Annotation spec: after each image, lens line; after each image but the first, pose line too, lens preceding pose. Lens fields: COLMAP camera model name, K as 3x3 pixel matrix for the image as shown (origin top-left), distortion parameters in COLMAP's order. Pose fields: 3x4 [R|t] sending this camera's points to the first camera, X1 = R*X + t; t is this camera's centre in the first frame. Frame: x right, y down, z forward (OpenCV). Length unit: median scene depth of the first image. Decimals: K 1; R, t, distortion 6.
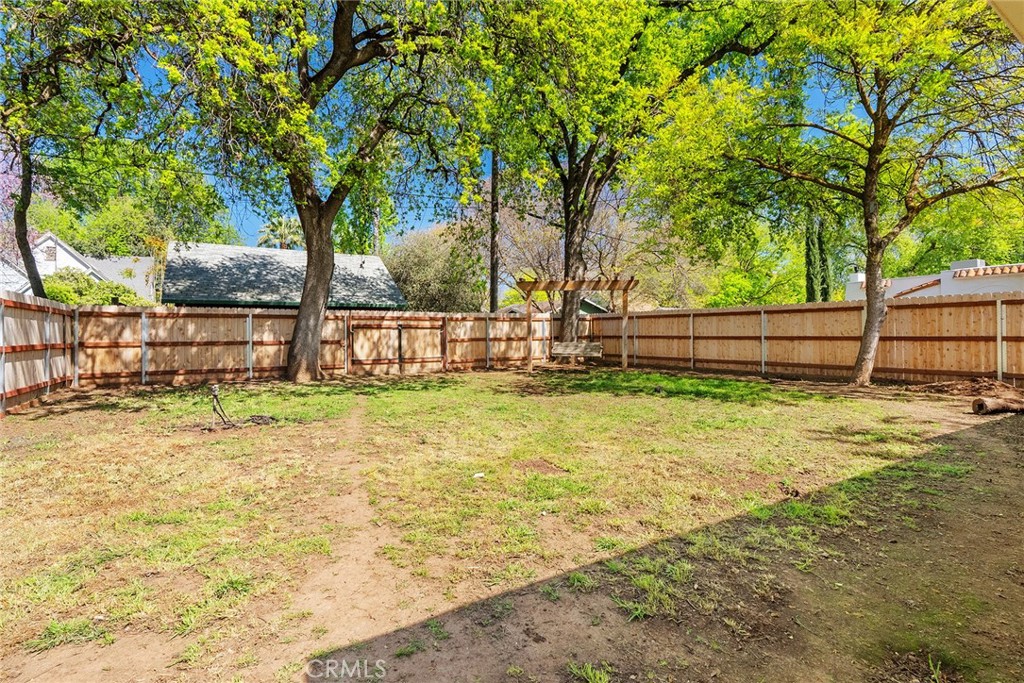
lens RADIAL K [[486.2, 0, 517.6], [0, 486.2, 328.8], [0, 0, 1]] dist [-0.009475, -0.000648]
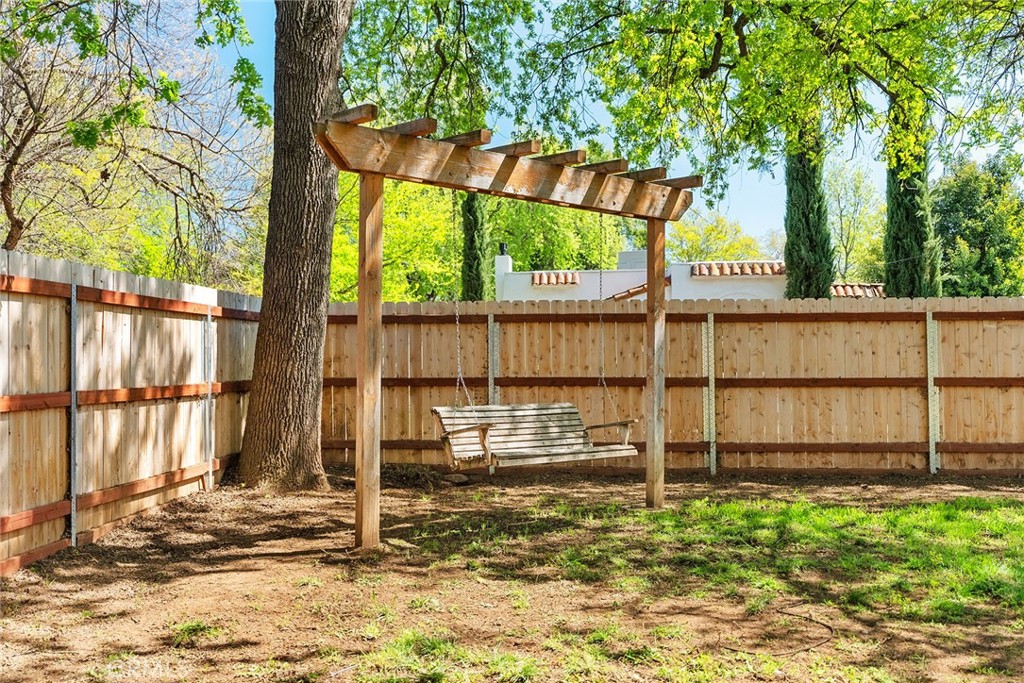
lens RADIAL K [[1017.0, 0, 513.7], [0, 1017.0, 346.3], [0, 0, 1]] dist [0.020905, 0.000000]
pose [[0.608890, 0.021704, 0.792958, -0.294202], [-0.007921, 0.999742, -0.021281, 0.008693], [-0.793215, 0.006677, 0.608905, 0.659438]]
